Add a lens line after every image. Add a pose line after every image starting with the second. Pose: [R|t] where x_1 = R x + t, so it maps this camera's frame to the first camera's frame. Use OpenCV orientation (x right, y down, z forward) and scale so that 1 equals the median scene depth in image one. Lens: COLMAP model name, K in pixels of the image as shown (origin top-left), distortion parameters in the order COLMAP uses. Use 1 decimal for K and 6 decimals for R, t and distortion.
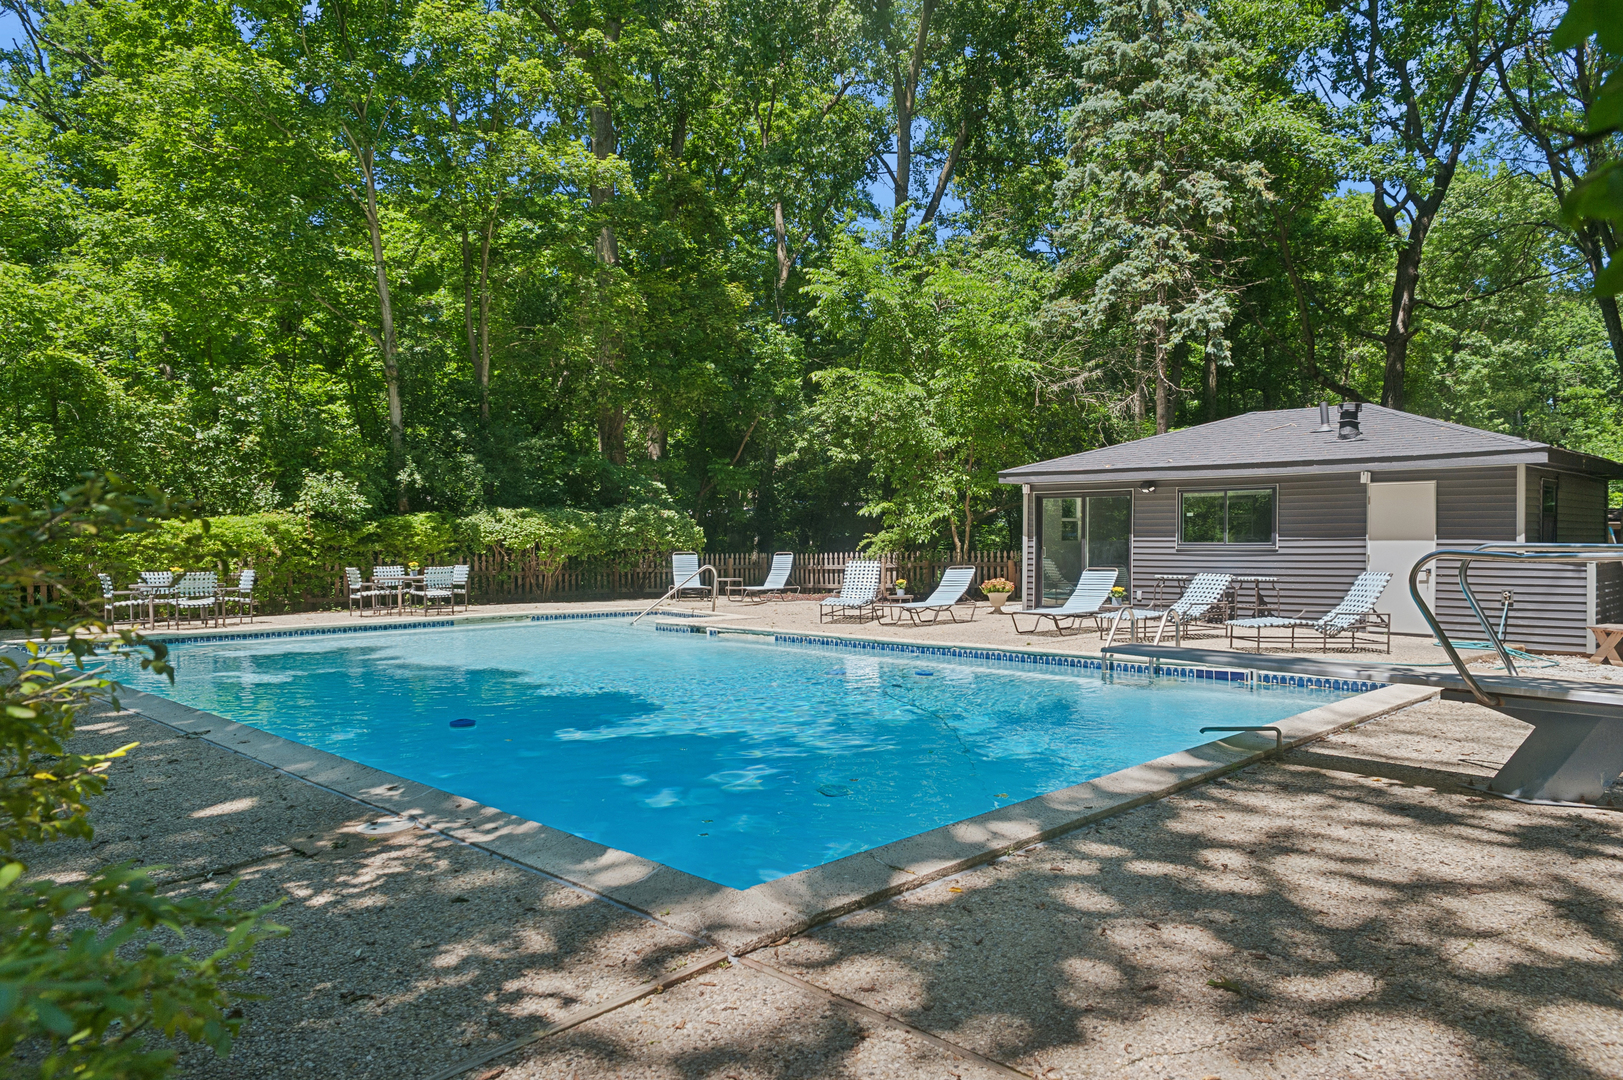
lens RADIAL K [[1118.5, 0, 811.5], [0, 1118.5, 540.0], [0, 0, 1]] dist [-0.001017, -0.000828]
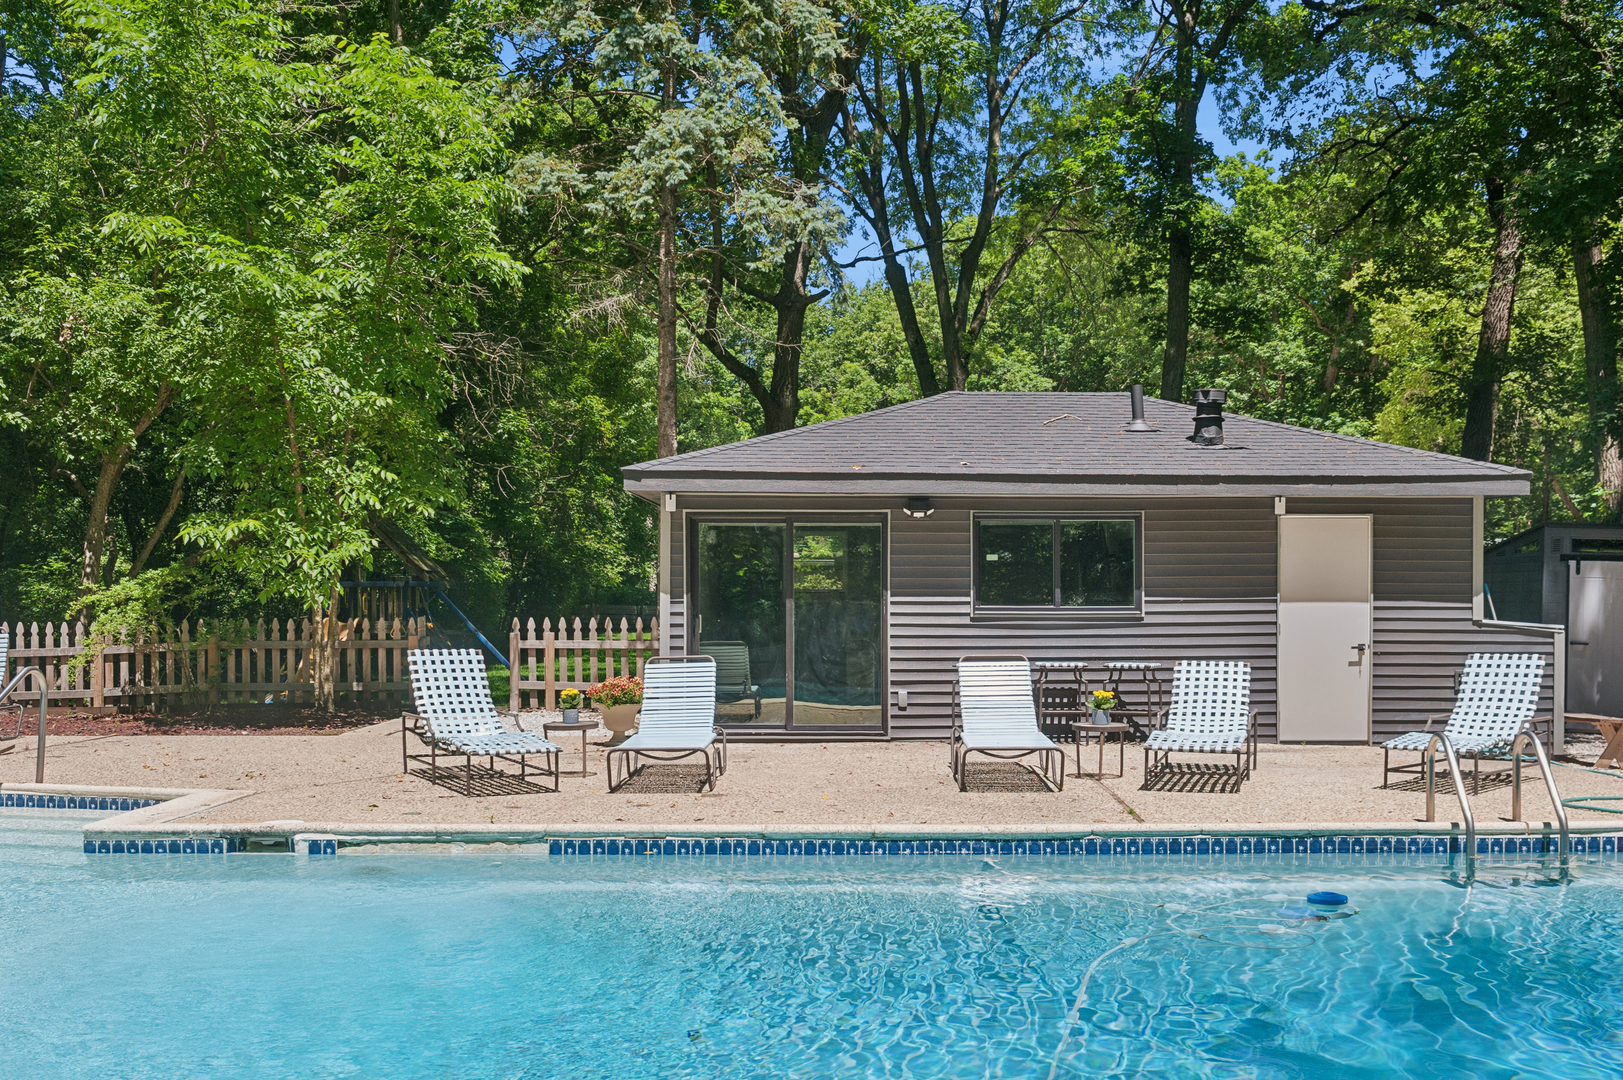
lens RADIAL K [[1701.1, 0, 806.7], [0, 1701.1, 592.4], [0, 0, 1]] dist [-0.018534, -0.030068]
pose [[0.719332, -0.001140, 0.694665, -0.369664], [-0.001065, 0.999996, 0.002744, -0.007369], [-0.694665, -0.002713, 0.719328, 0.449356]]
